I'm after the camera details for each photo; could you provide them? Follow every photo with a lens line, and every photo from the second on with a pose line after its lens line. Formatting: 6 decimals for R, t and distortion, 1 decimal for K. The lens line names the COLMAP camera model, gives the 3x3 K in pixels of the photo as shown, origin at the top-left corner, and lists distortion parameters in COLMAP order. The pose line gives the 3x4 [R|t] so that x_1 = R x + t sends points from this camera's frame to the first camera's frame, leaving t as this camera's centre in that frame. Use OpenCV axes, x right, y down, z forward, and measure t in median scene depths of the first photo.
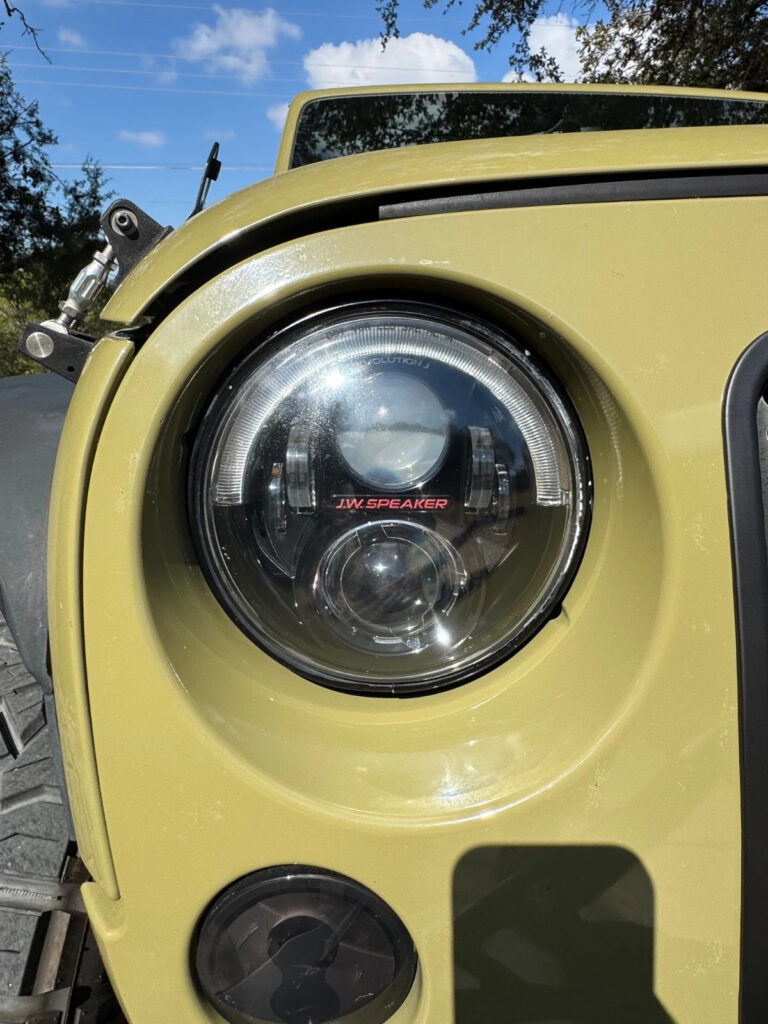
lens RADIAL K [[689.3, 0, 384.0], [0, 689.3, 512.0], [0, 0, 1]] dist [-0.018665, 0.003239]
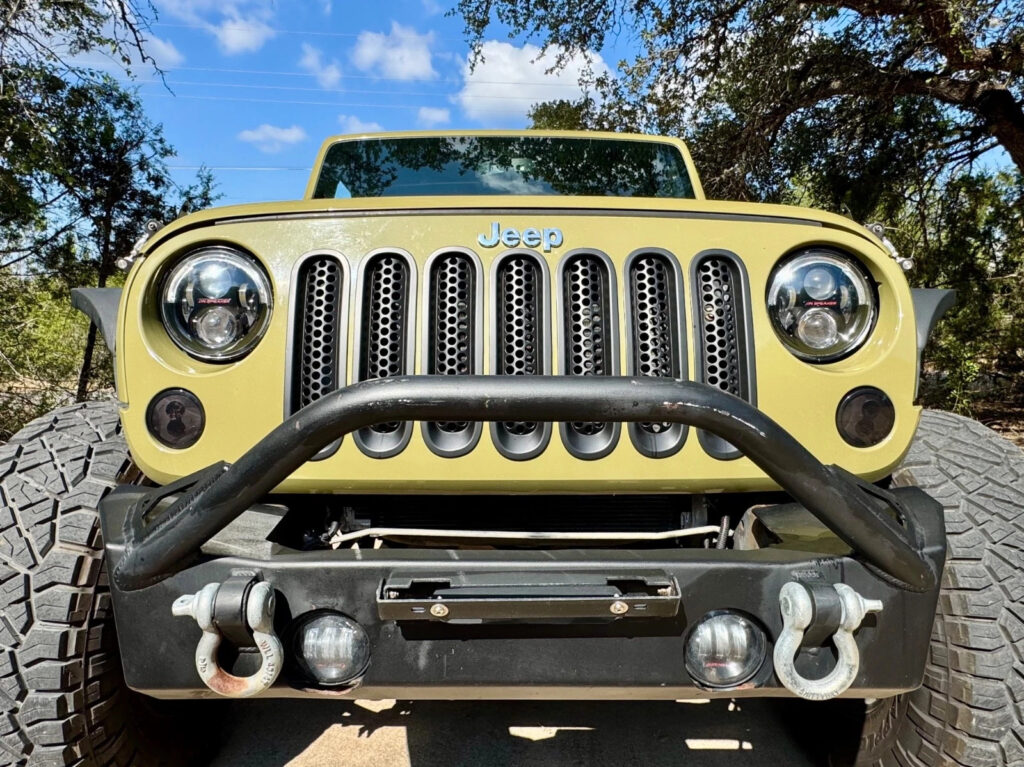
lens RADIAL K [[689.3, 0, 486.6], [0, 689.3, 382.7], [0, 0, 1]] dist [-0.018665, 0.003239]
pose [[0.999975, -0.004733, -0.005187, 0.065157], [0.003835, 0.986933, -0.161084, 0.044554], [0.005882, 0.161060, 0.986927, -0.110367]]
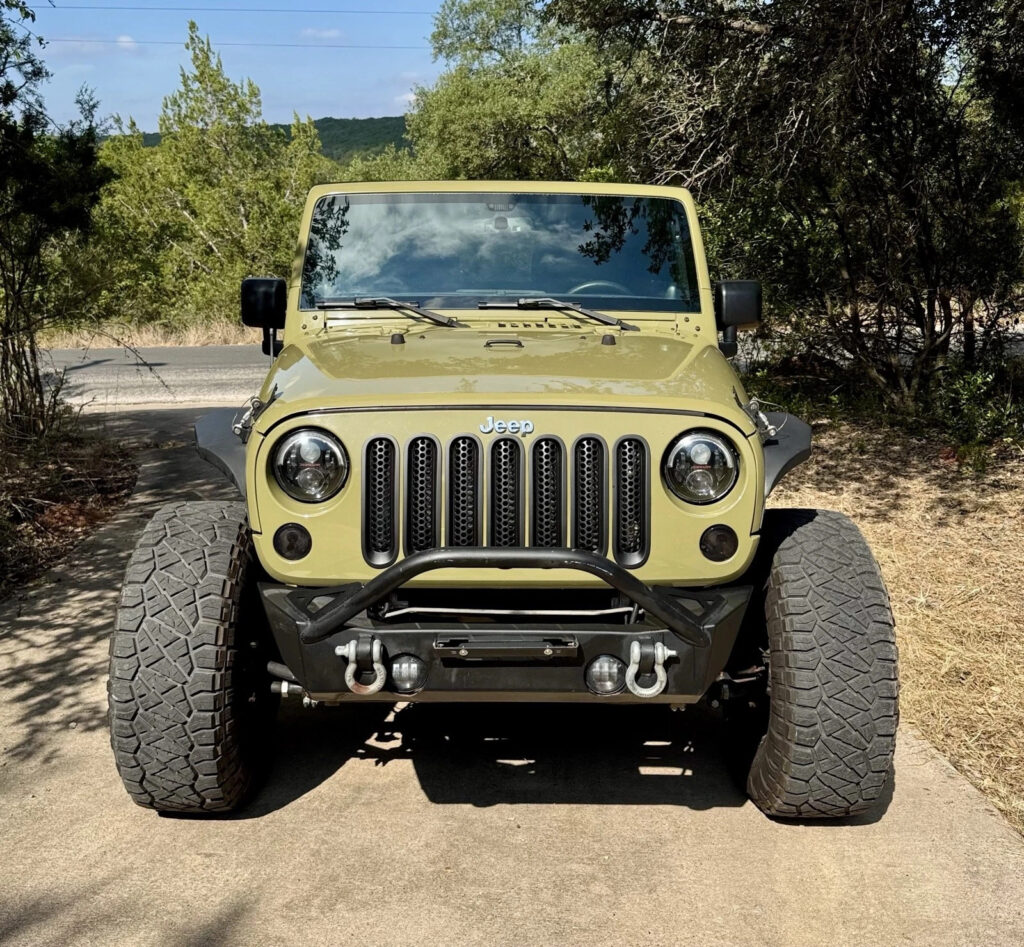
lens RADIAL K [[1073.1, 0, 483.7], [0, 1073.1, 471.9], [0, 0, 1]] dist [0.197189, -0.462907]
pose [[0.999996, 0.000929, 0.002811, 0.062831], [-0.000795, 0.998892, -0.047055, 0.020425], [-0.002852, 0.047053, 0.998888, -0.347962]]
